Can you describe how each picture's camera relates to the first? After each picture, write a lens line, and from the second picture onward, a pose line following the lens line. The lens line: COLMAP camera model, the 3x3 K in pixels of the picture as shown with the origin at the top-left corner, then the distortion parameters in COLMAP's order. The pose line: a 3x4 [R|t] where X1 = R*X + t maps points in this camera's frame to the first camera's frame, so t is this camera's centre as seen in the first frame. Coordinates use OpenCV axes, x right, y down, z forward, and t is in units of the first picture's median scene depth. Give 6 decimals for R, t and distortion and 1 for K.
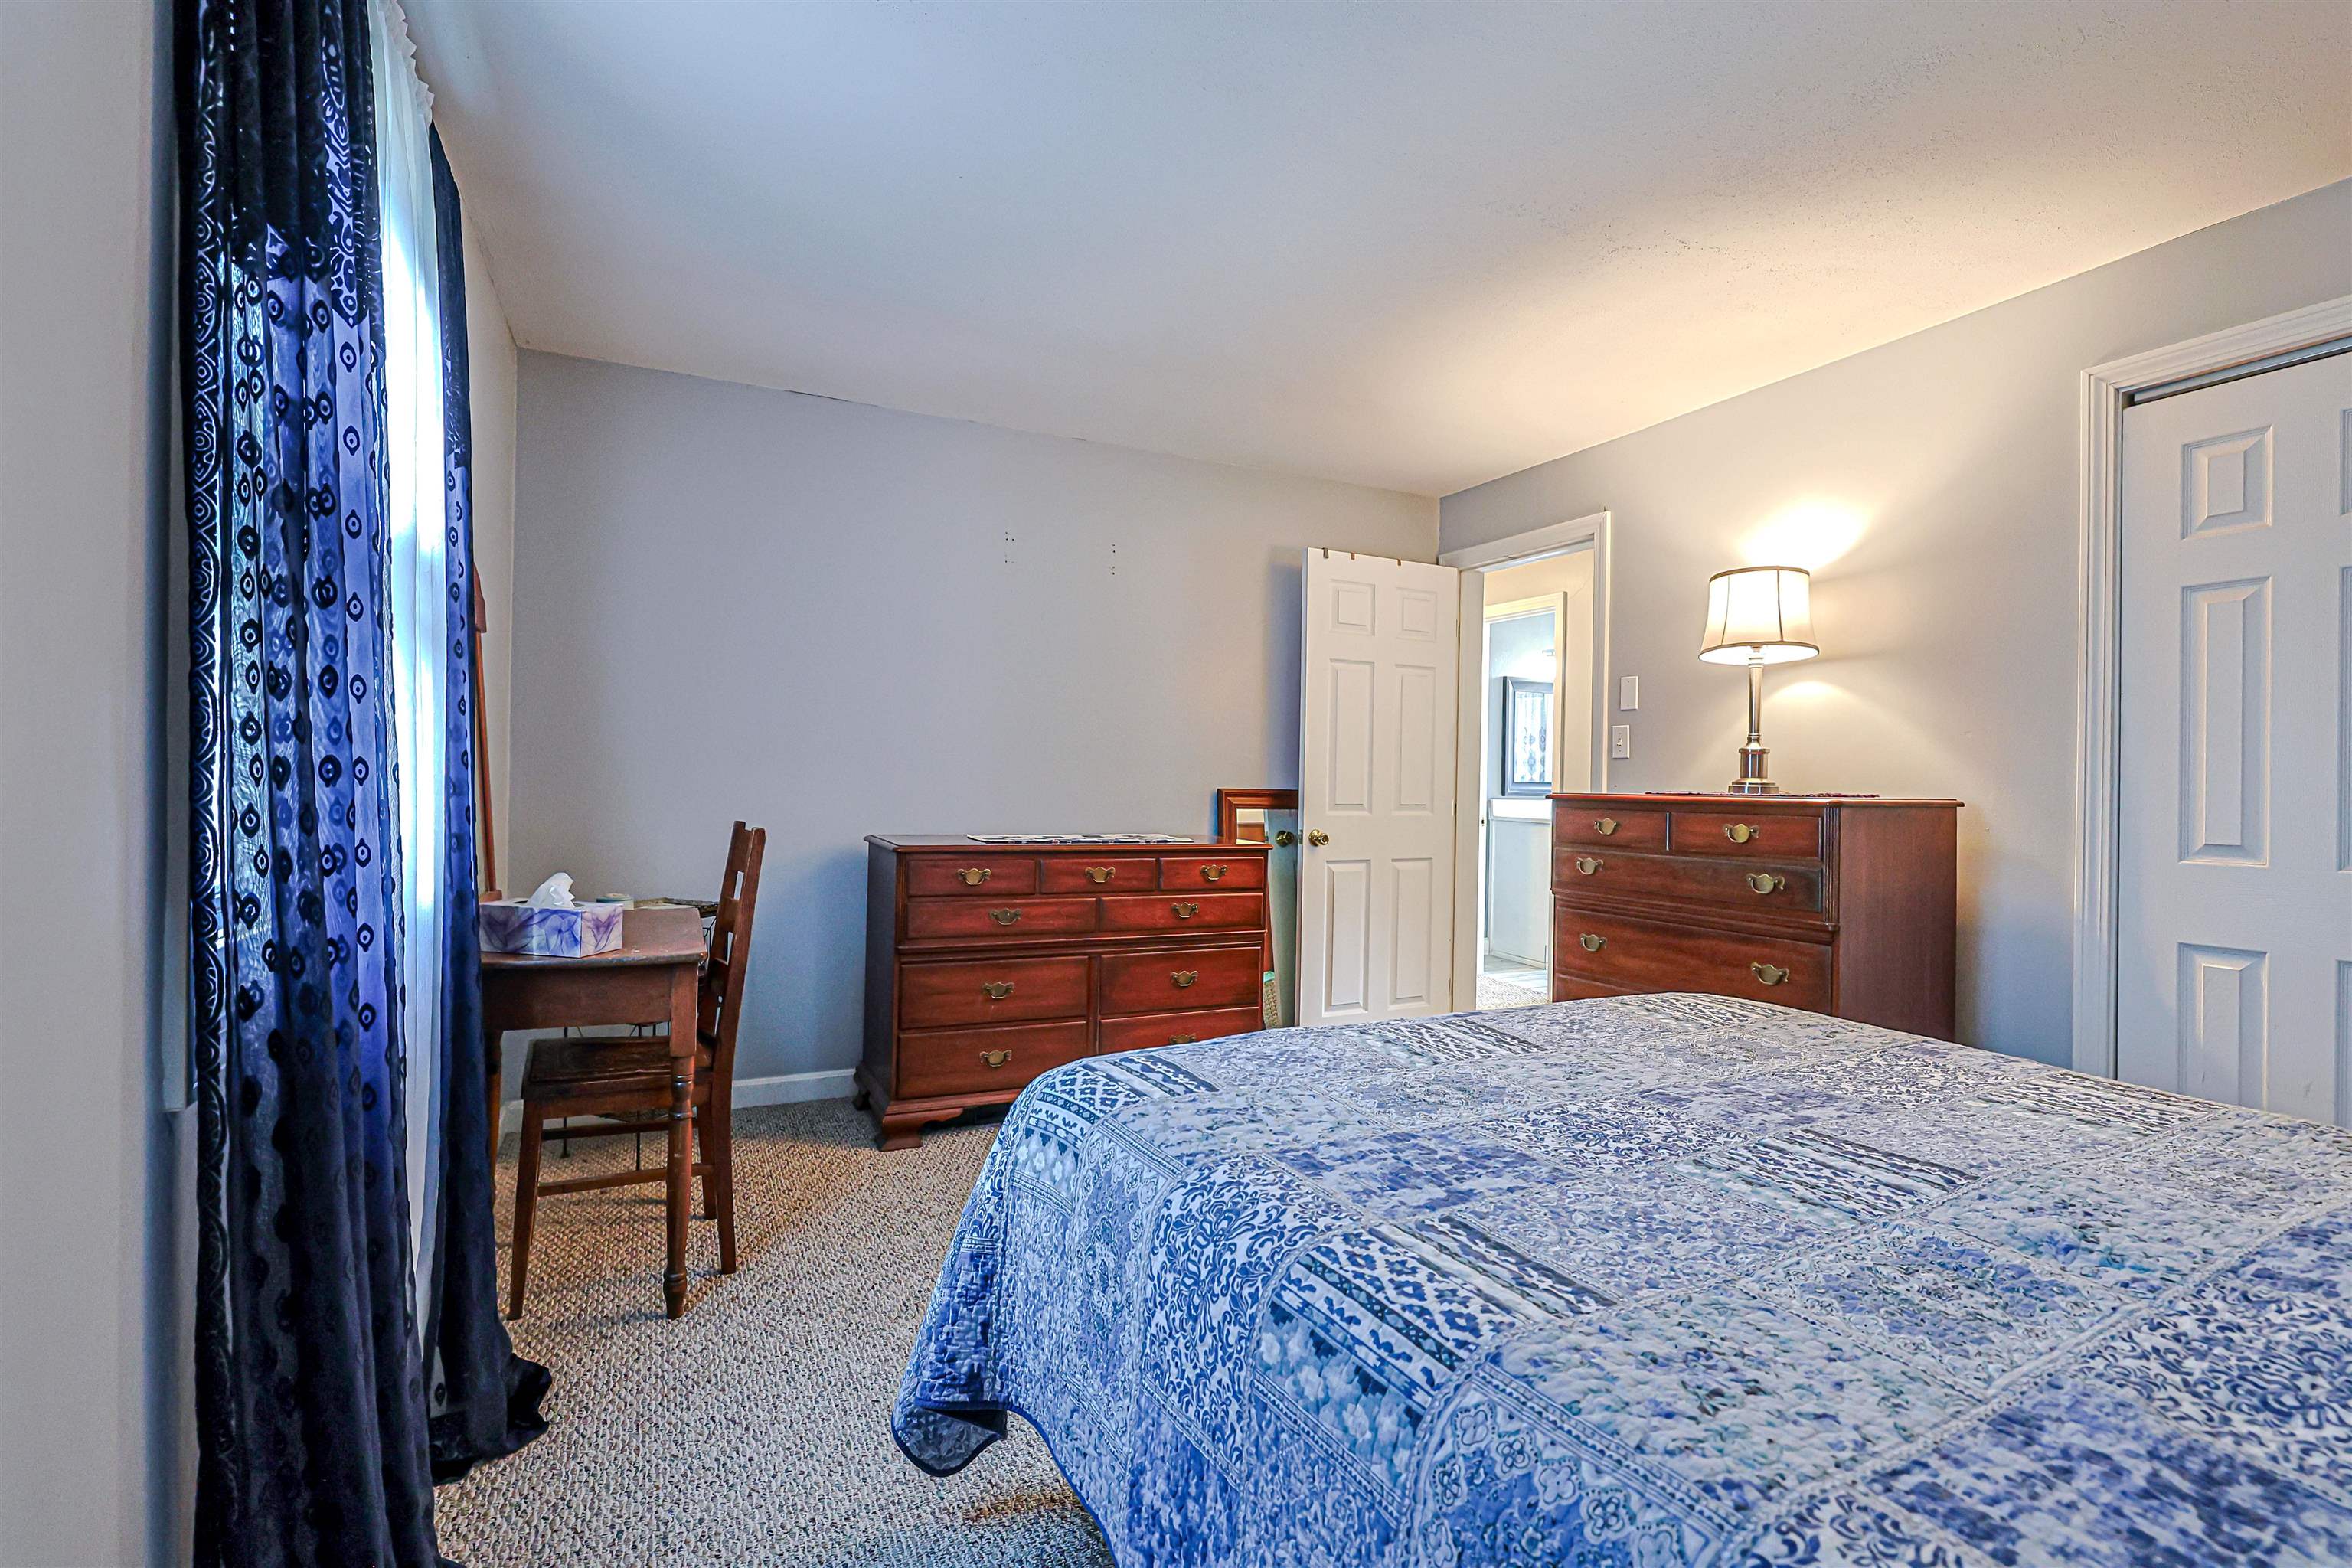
lens RADIAL K [[1033.6, 0, 1177.0], [0, 1033.6, 779.1], [0, 0, 1]] dist [-0.001978, -0.000603]
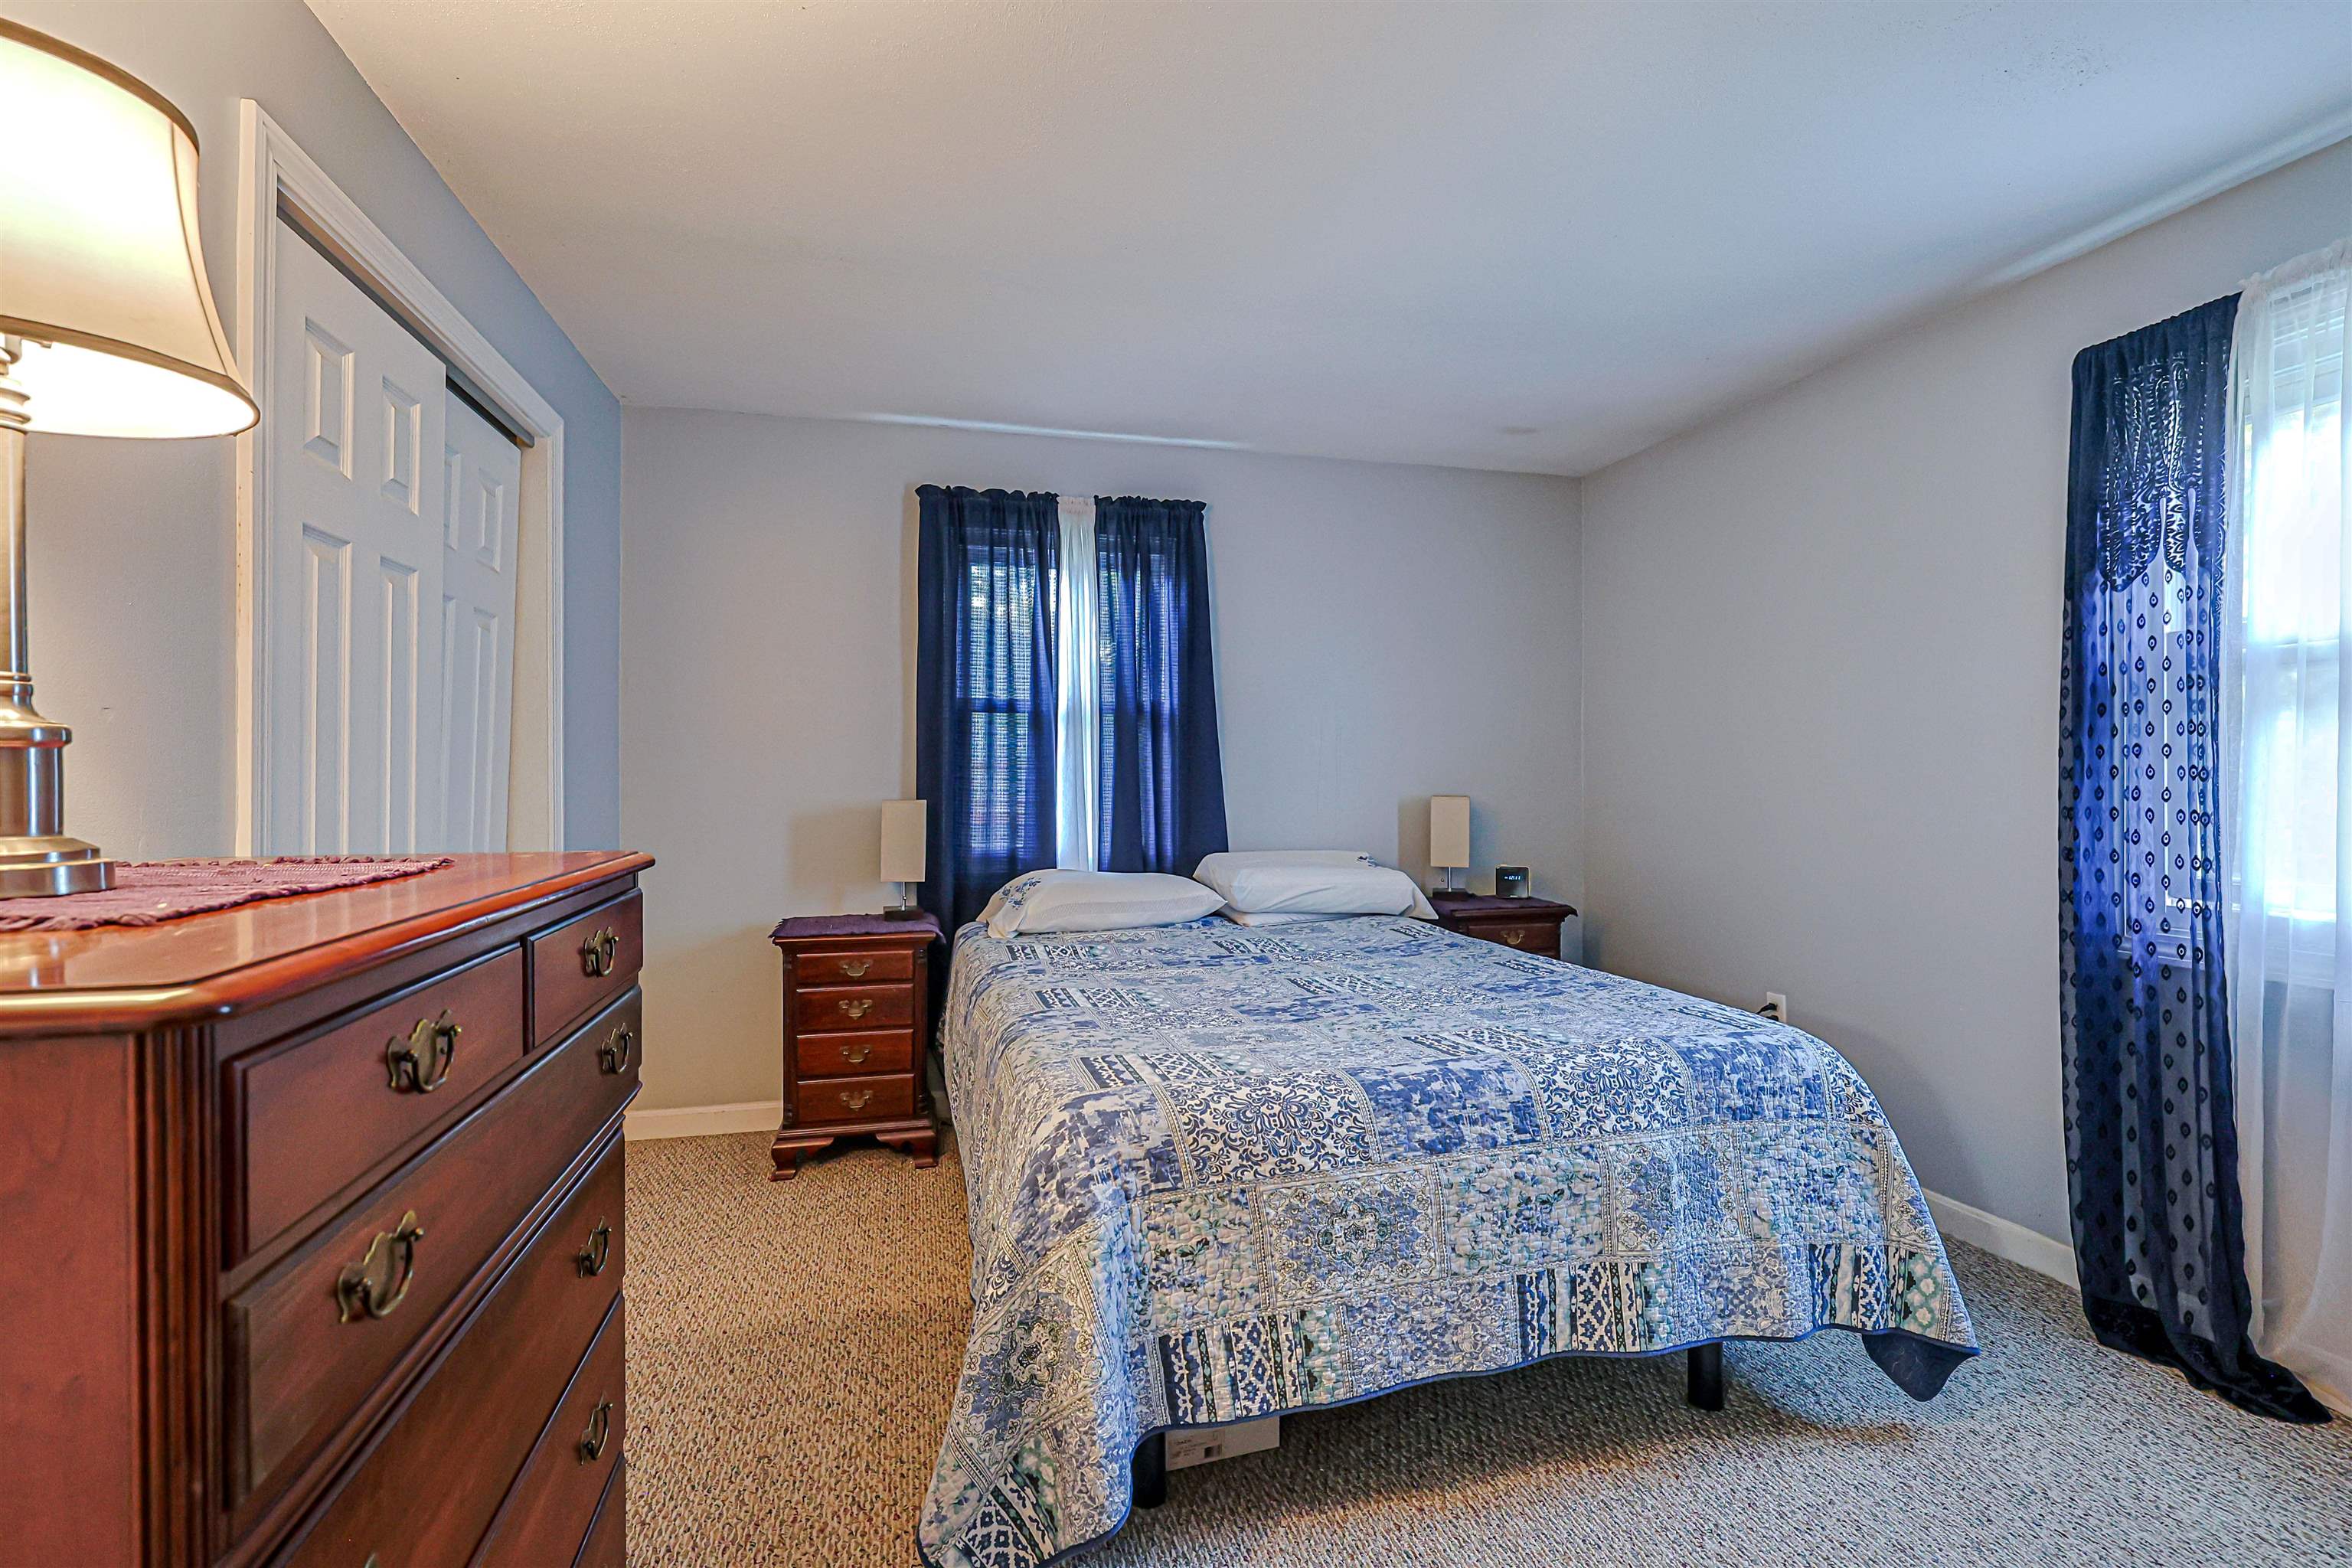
lens RADIAL K [[1033.6, 0, 1171.1], [0, 1033.6, 784.6], [0, 0, 1]] dist [-0.001978, -0.000603]
pose [[-0.984716, -0.020399, 0.172967, 0.198393], [-0.017779, 0.999703, 0.016686, -0.022323], [-0.173256, 0.013355, -0.984786, 1.125626]]
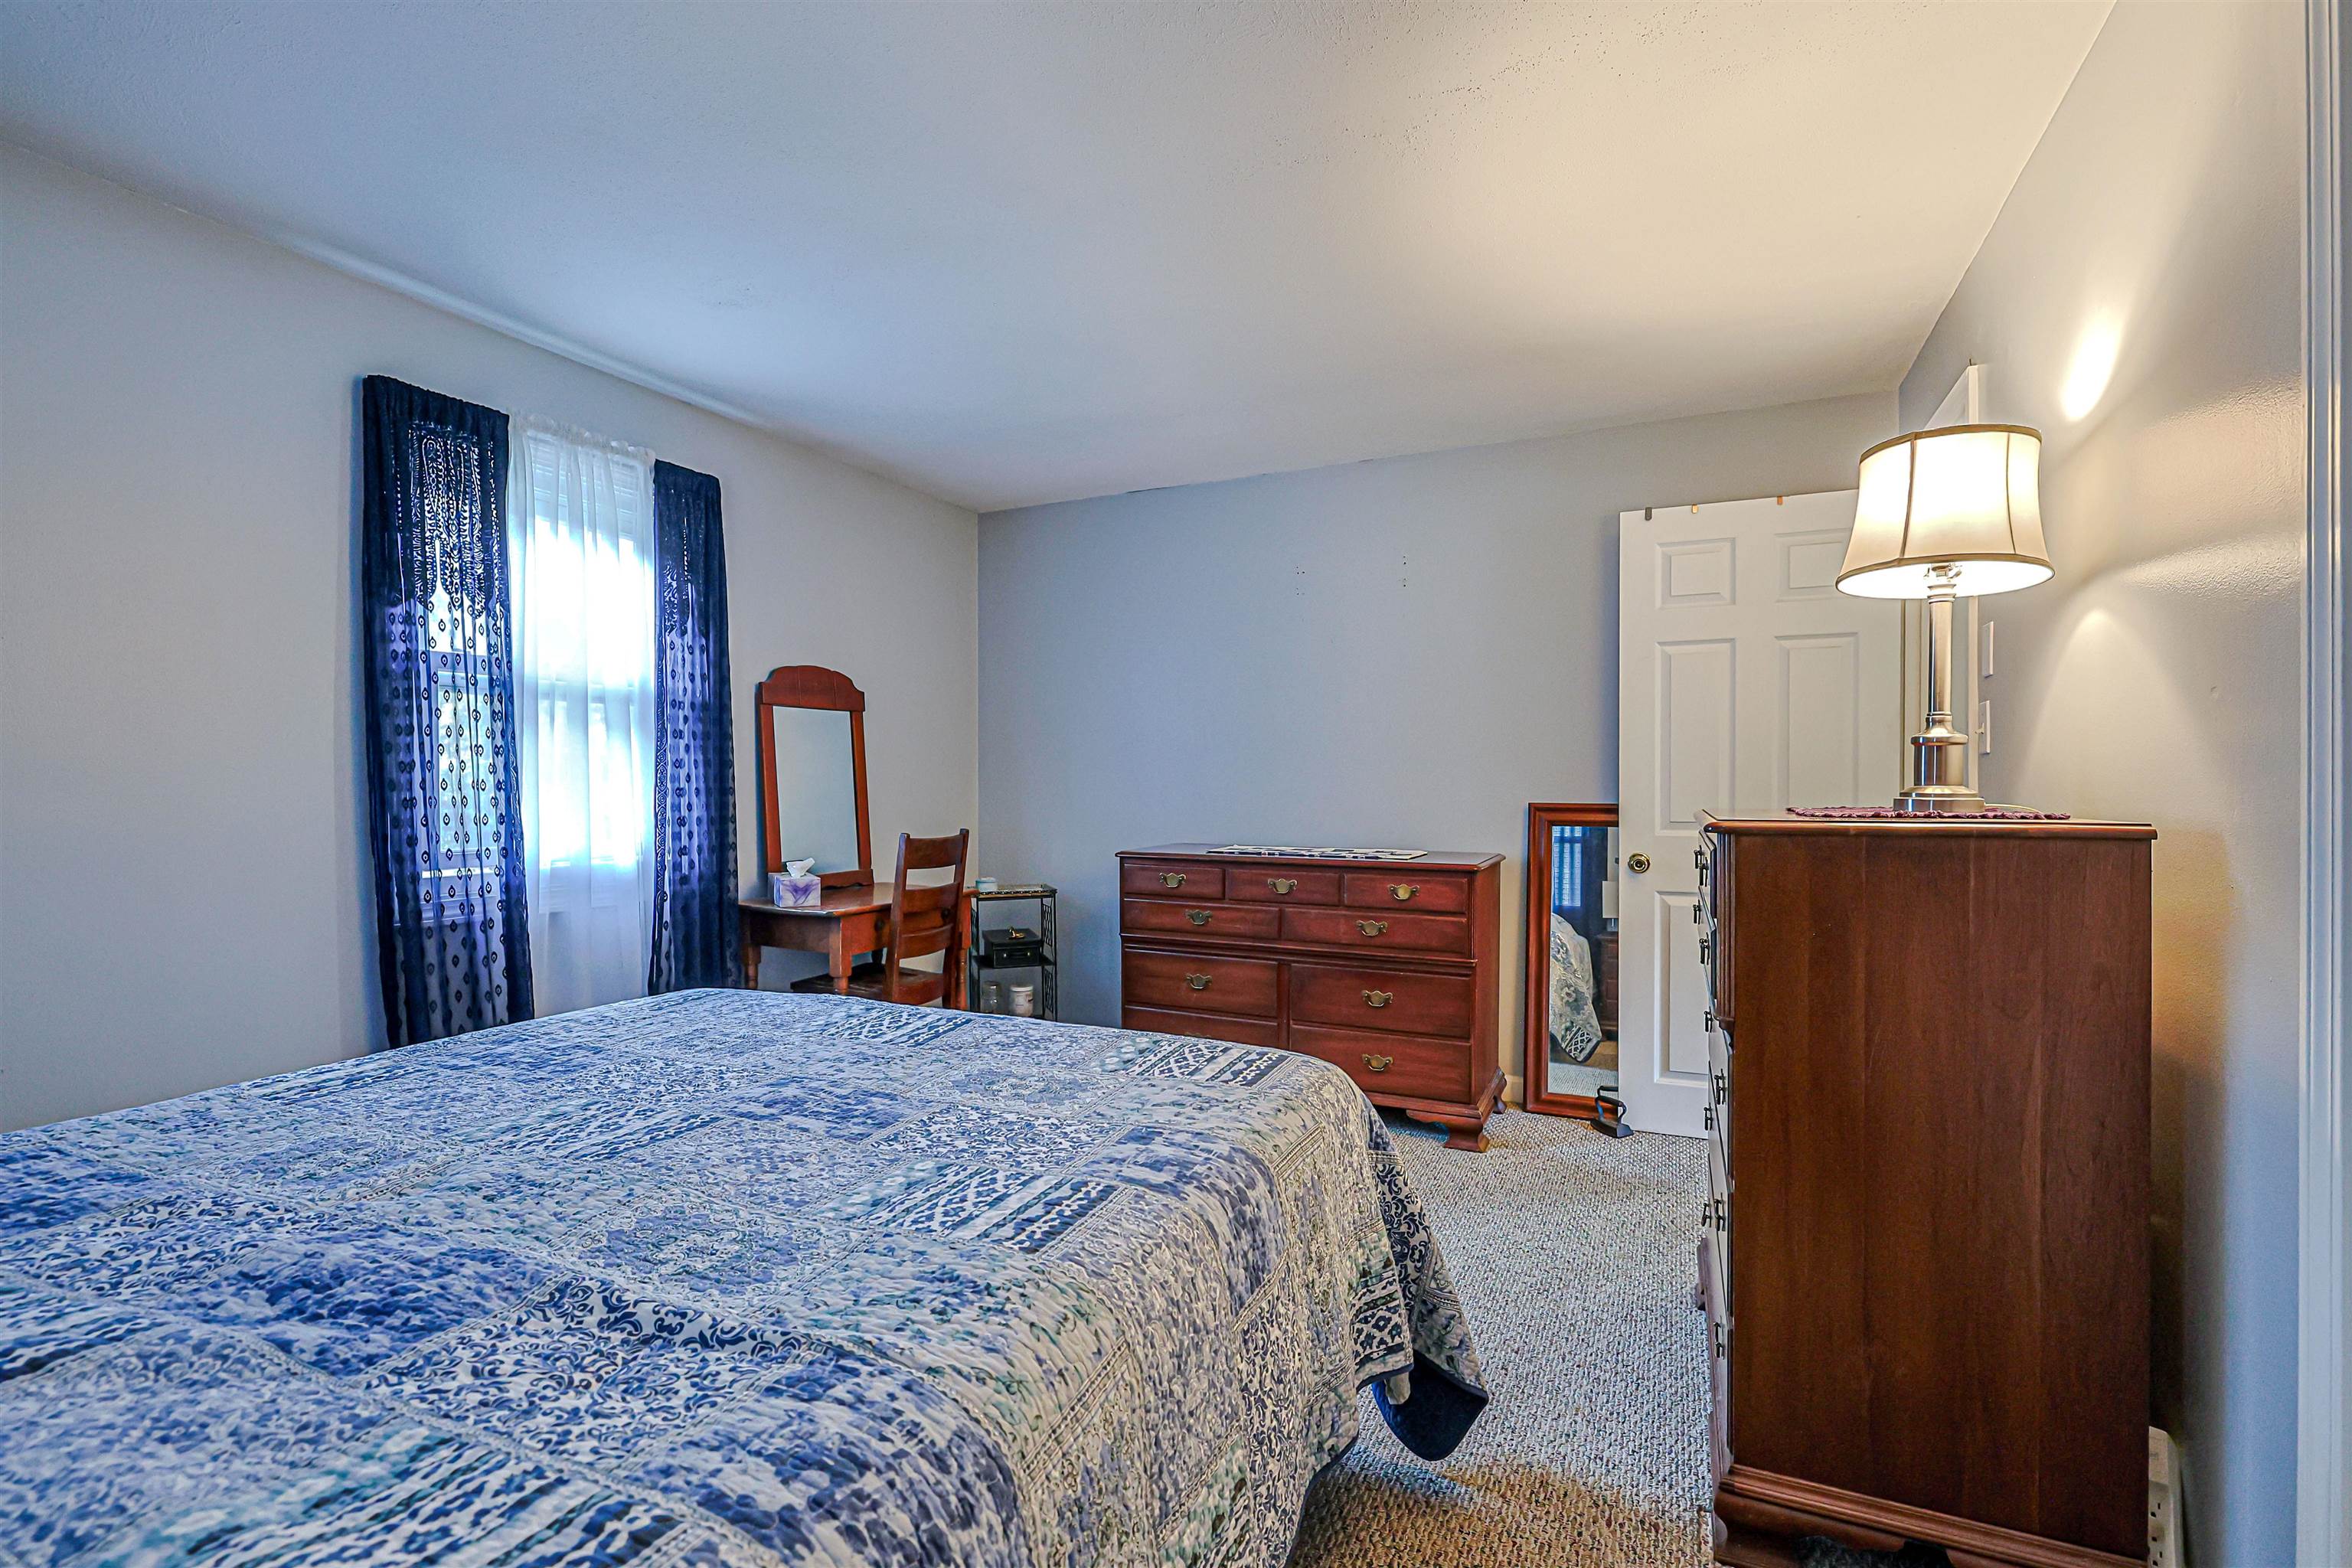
lens RADIAL K [[1033.6, 0, 1165.5], [0, 1033.6, 798.4], [0, 0, 1]] dist [-0.001978, -0.000603]
pose [[0.637884, -0.007435, -0.770096, 0.687362], [0.010362, 0.999946, -0.001071, 0.002958], [0.770063, -0.007297, 0.637927, 0.244706]]
